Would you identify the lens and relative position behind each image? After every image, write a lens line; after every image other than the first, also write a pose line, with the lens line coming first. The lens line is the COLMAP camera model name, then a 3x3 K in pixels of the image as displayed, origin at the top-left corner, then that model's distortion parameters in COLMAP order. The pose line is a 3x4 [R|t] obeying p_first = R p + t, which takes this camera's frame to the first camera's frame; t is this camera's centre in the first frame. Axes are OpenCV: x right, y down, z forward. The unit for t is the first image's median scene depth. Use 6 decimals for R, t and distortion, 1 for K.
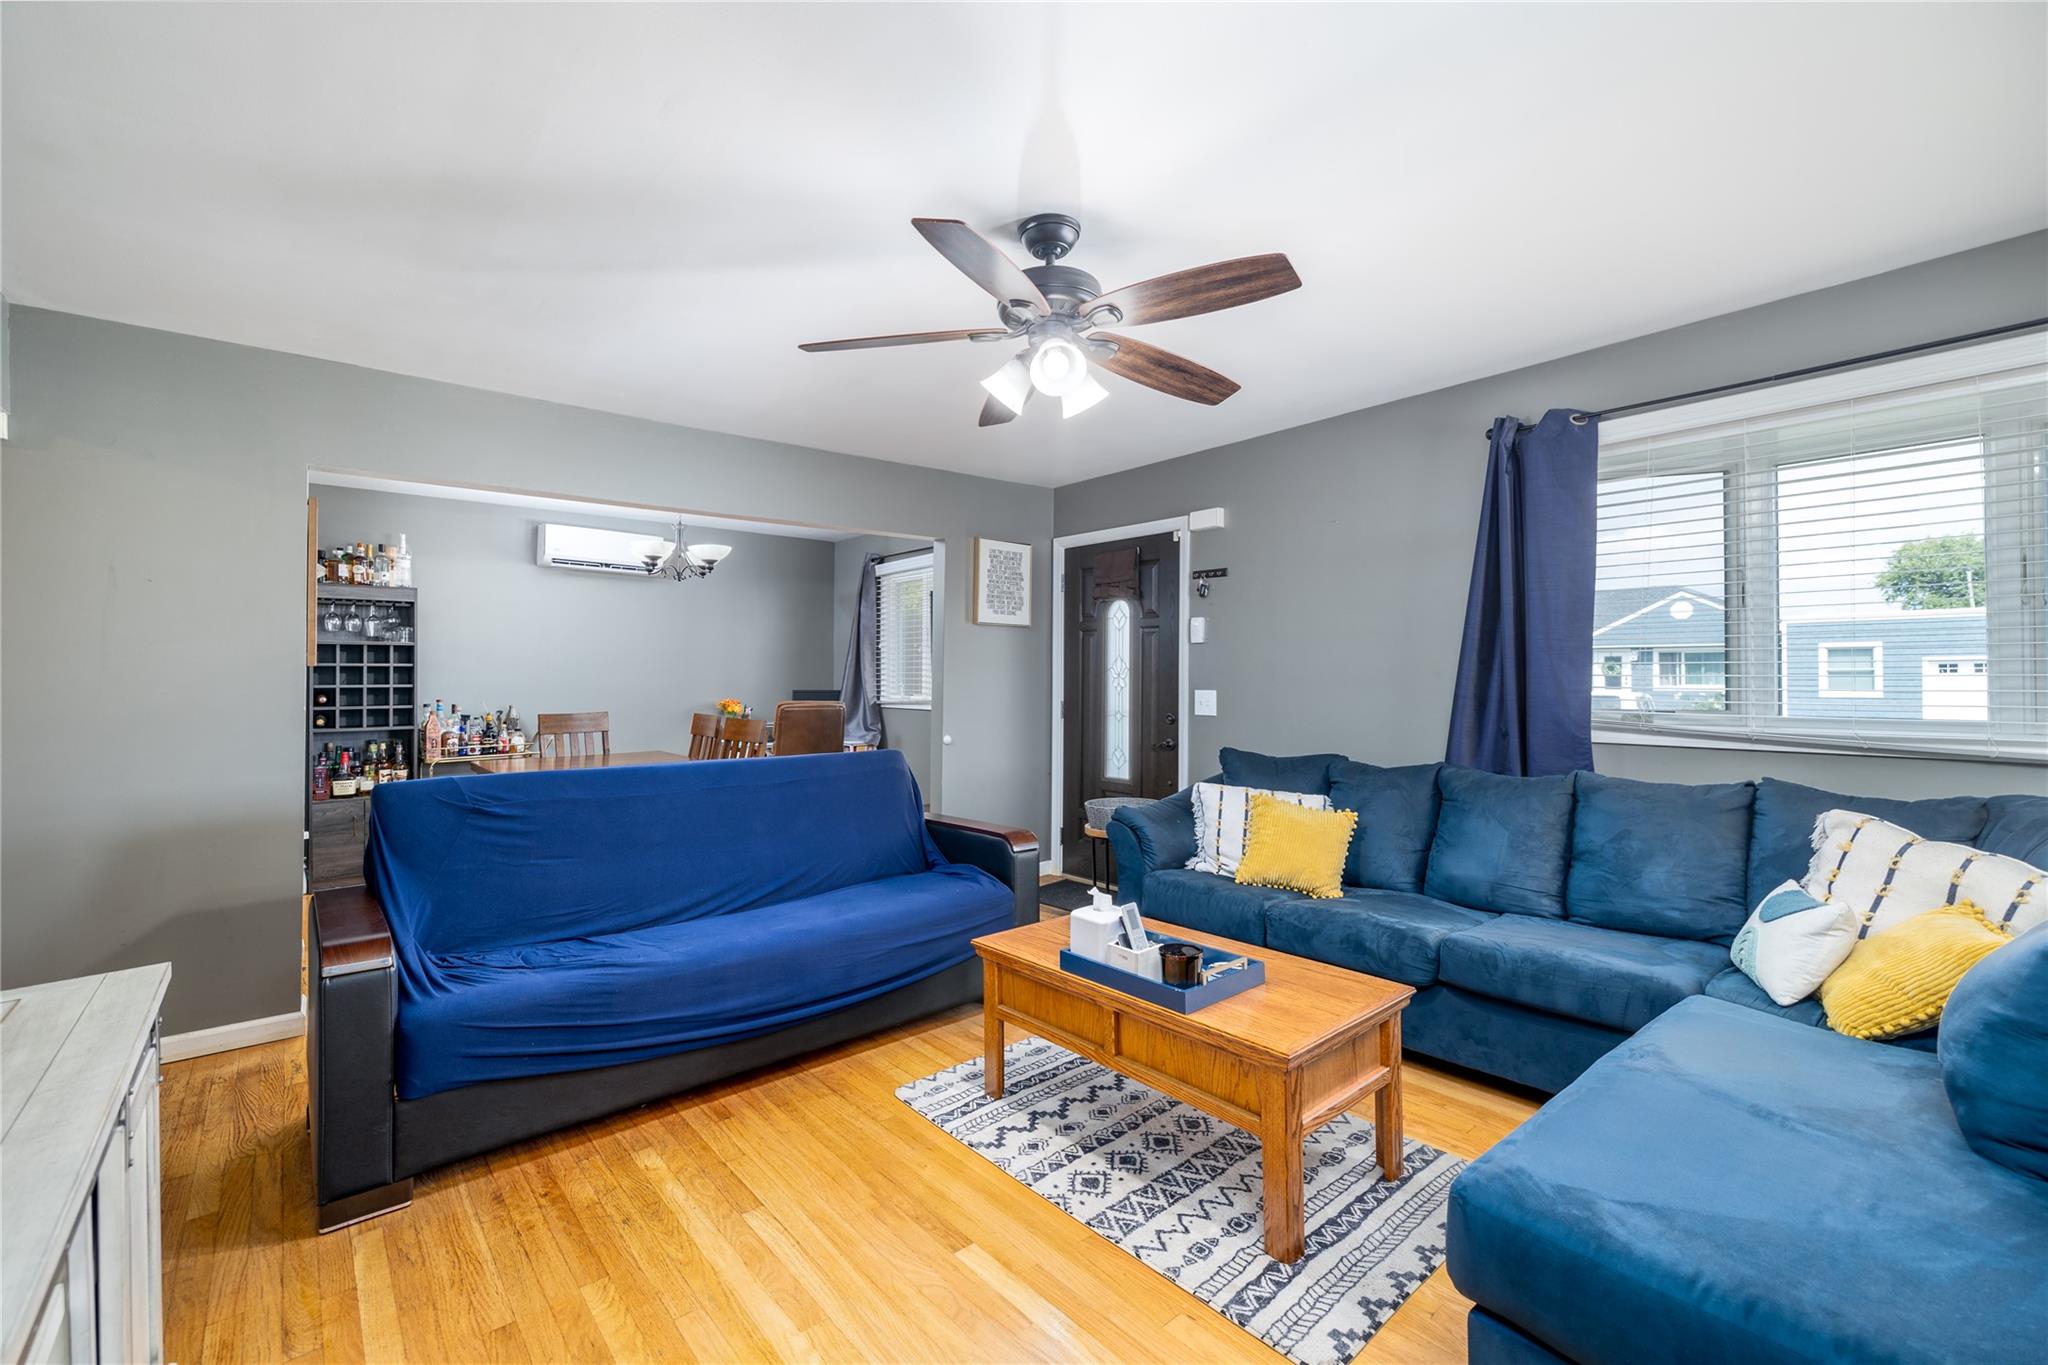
lens RADIAL K [[855.8, 0, 1021.1], [0, 855.8, 674.0], [0, 0, 1]] dist [-0.008087, 0.000559]
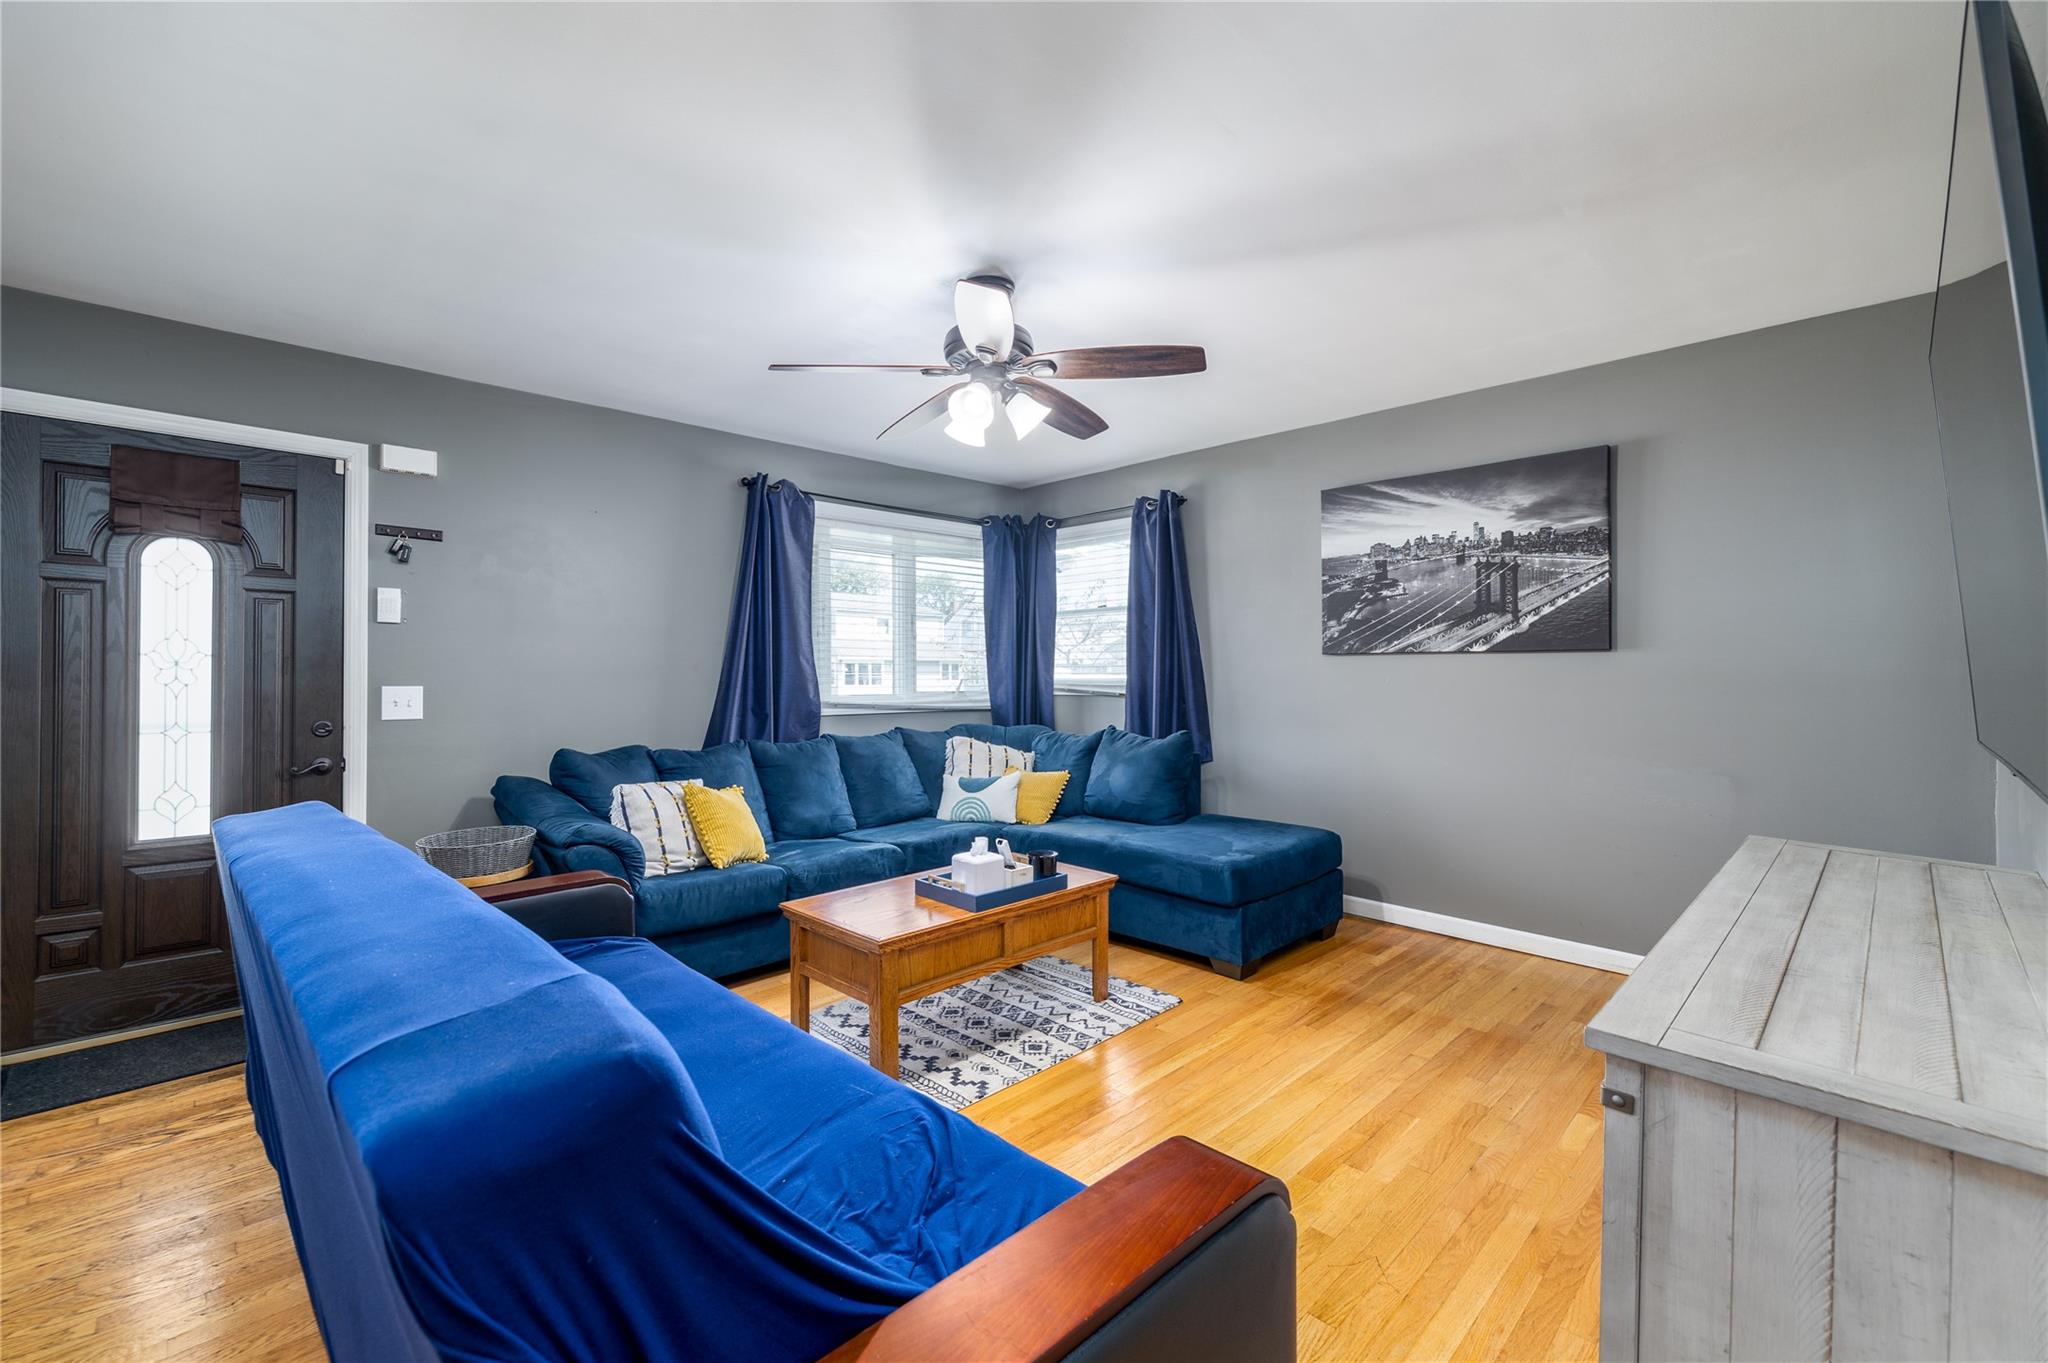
lens RADIAL K [[855.8, 0, 1007.9], [0, 855.8, 672.7], [0, 0, 1]] dist [-0.008087, 0.000559]
pose [[-0.063962, 0.011014, 0.997892, -0.498784], [-0.001866, 0.999936, -0.011156, 0.013074], [-0.997951, -0.002576, -0.063937, 0.453930]]
